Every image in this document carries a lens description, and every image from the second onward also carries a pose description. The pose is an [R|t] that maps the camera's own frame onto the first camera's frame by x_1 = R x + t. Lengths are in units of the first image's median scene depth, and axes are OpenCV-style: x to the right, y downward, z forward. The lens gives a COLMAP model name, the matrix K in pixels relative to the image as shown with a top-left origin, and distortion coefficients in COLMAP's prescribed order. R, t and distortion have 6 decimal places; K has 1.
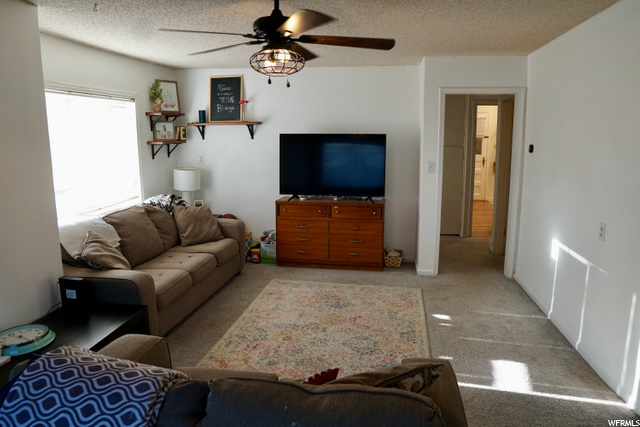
lens RADIAL K [[453.9, 0, 320.0], [0, 453.9, 213.5], [0, 0, 1]] dist [-0.113204, 0.068505]
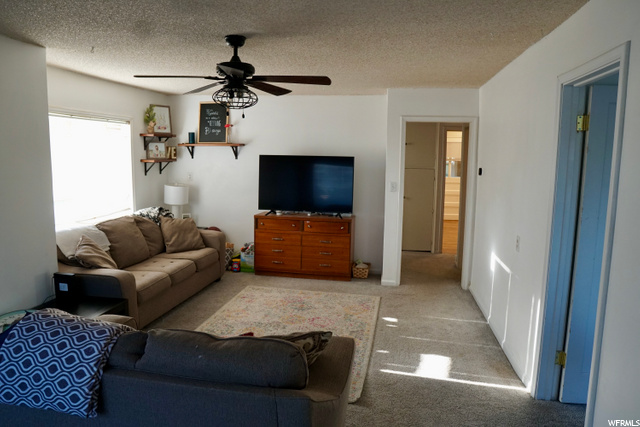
lens RADIAL K [[453.9, 0, 320.0], [0, 453.9, 213.5], [0, 0, 1]] dist [-0.113204, 0.068505]
pose [[0.999776, 0.019097, -0.009113, 0.082594], [-0.019484, 0.998820, -0.044481, 0.015870], [0.008252, 0.044648, 0.998969, -0.115905]]
